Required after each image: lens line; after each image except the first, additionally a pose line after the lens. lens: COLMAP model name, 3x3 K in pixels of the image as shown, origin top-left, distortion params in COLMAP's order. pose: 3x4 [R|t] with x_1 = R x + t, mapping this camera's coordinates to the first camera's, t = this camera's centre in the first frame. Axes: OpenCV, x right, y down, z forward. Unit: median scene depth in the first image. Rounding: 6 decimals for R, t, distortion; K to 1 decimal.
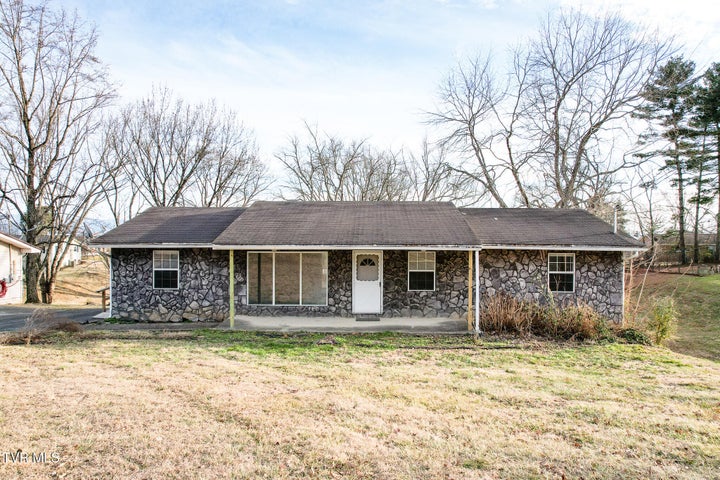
lens RADIAL K [[461.0, 0, 360.7], [0, 461.0, 238.7], [0, 0, 1]] dist [-0.004184, -0.000751]
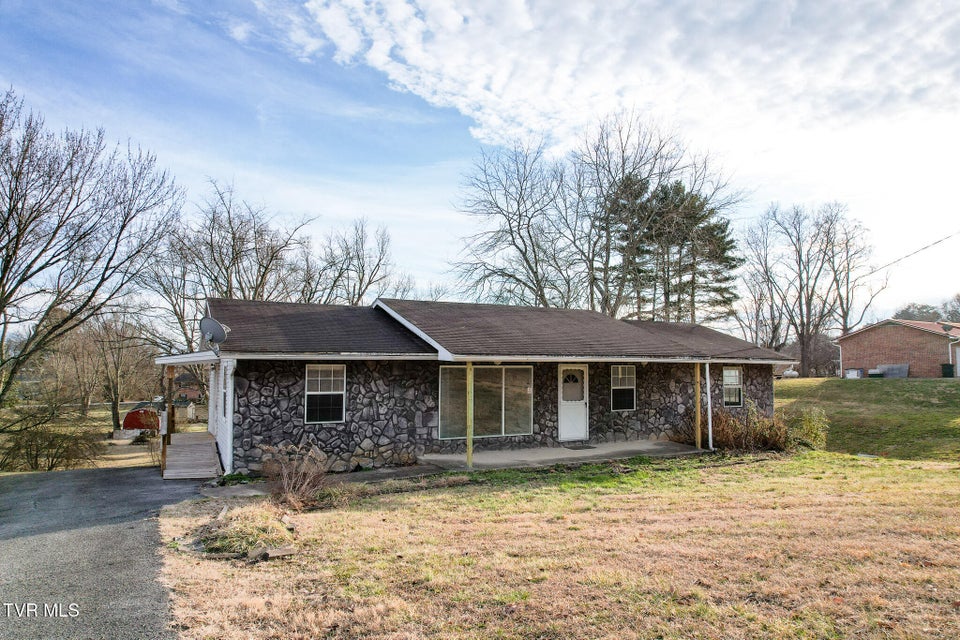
lens RADIAL K [[614.6, 0, 481.9], [0, 614.6, 322.3], [0, 0, 1]] dist [-0.004184, -0.000751]
pose [[0.869442, 0.033789, 0.492879, -0.673910], [-0.003481, 0.998053, -0.062280, 0.019828], [-0.494023, 0.052433, 0.867866, 0.116253]]
